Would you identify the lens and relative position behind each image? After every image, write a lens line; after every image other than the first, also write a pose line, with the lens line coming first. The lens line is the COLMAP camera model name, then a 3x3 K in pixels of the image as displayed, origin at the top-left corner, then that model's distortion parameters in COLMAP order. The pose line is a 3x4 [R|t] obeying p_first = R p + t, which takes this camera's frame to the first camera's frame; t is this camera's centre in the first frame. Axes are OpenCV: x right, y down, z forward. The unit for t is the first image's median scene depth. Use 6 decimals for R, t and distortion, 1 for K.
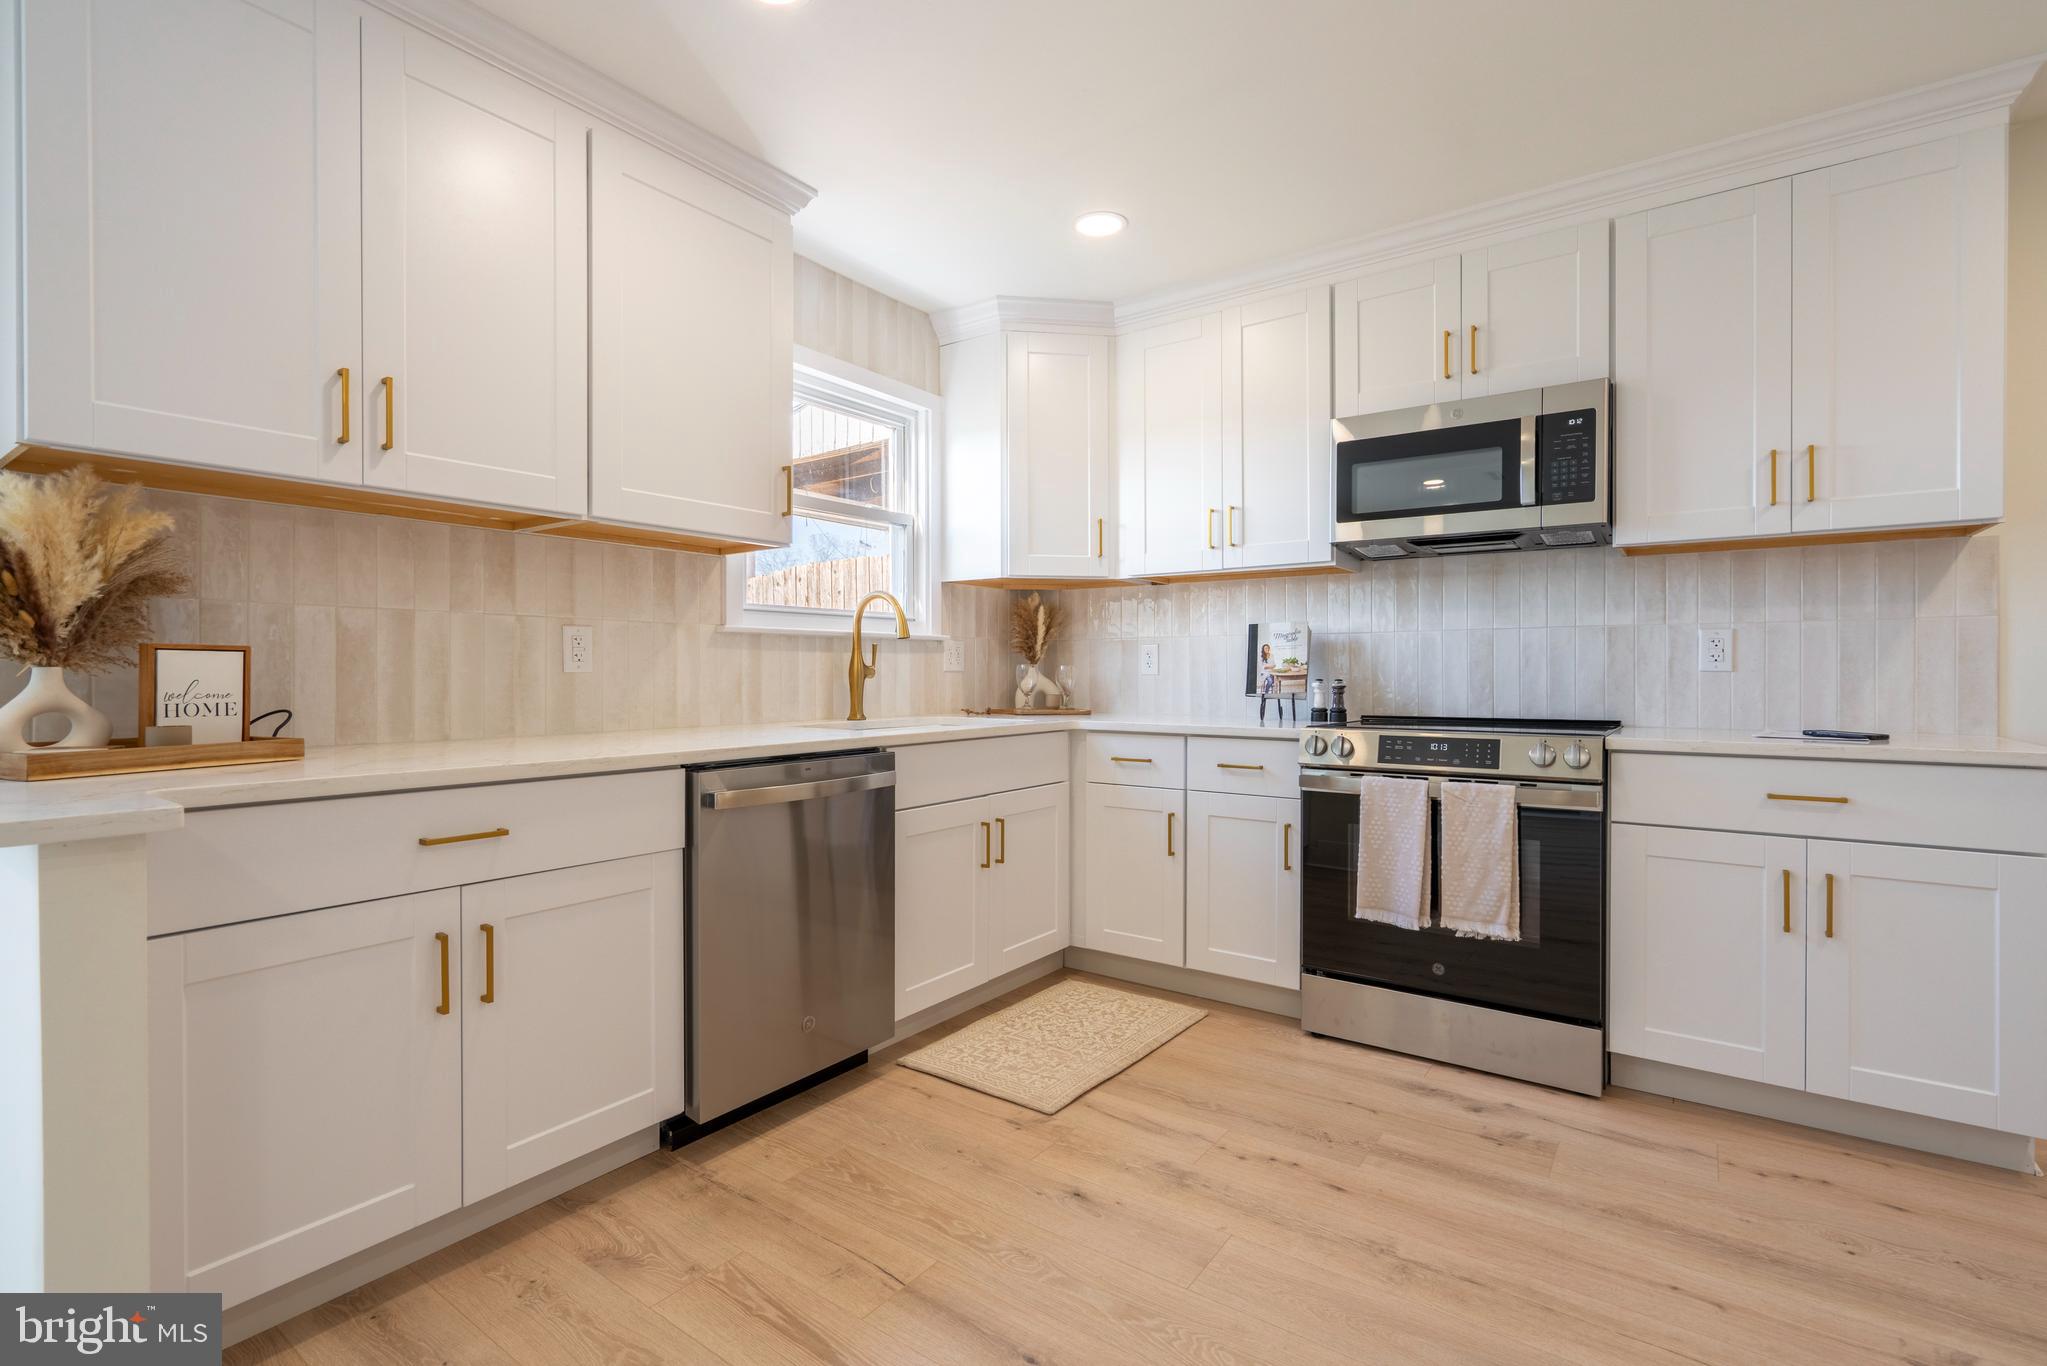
lens RADIAL K [[937.0, 0, 1005.7], [0, 937.0, 676.4], [0, 0, 1]] dist [-0.005232, 0.000546]
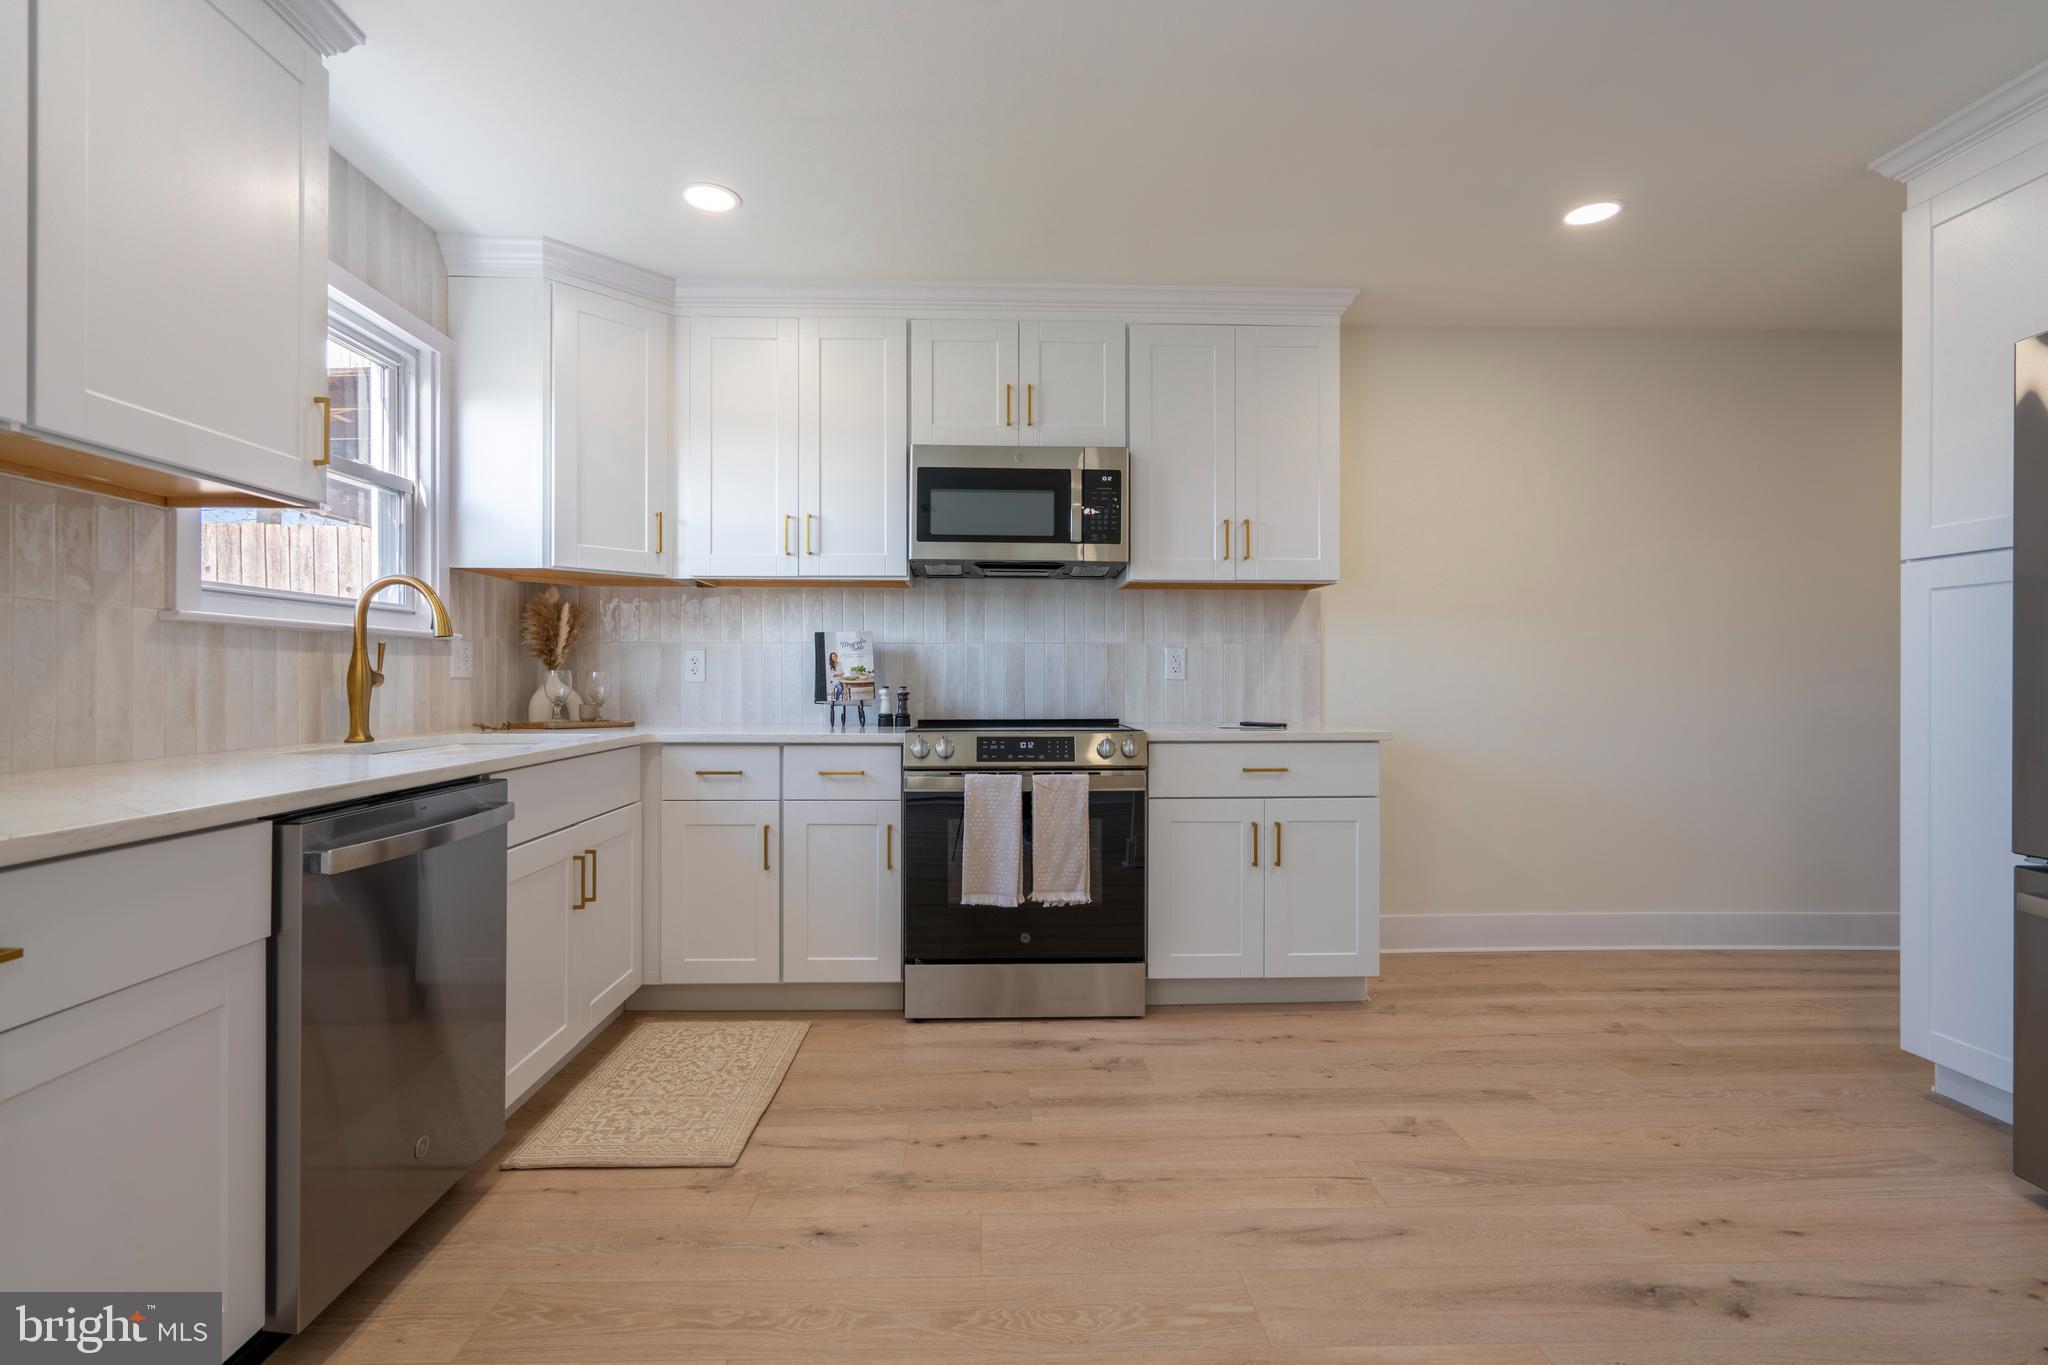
lens RADIAL K [[925.2, 0, 1041.6], [0, 925.2, 677.8], [0, 0, 1]] dist [-0.019240, 0.007448]
pose [[0.785846, 0.002520, 0.618418, -0.211353], [0.001196, 0.999984, -0.005595, -0.000918], [-0.618422, 0.005137, 0.785830, 0.085465]]
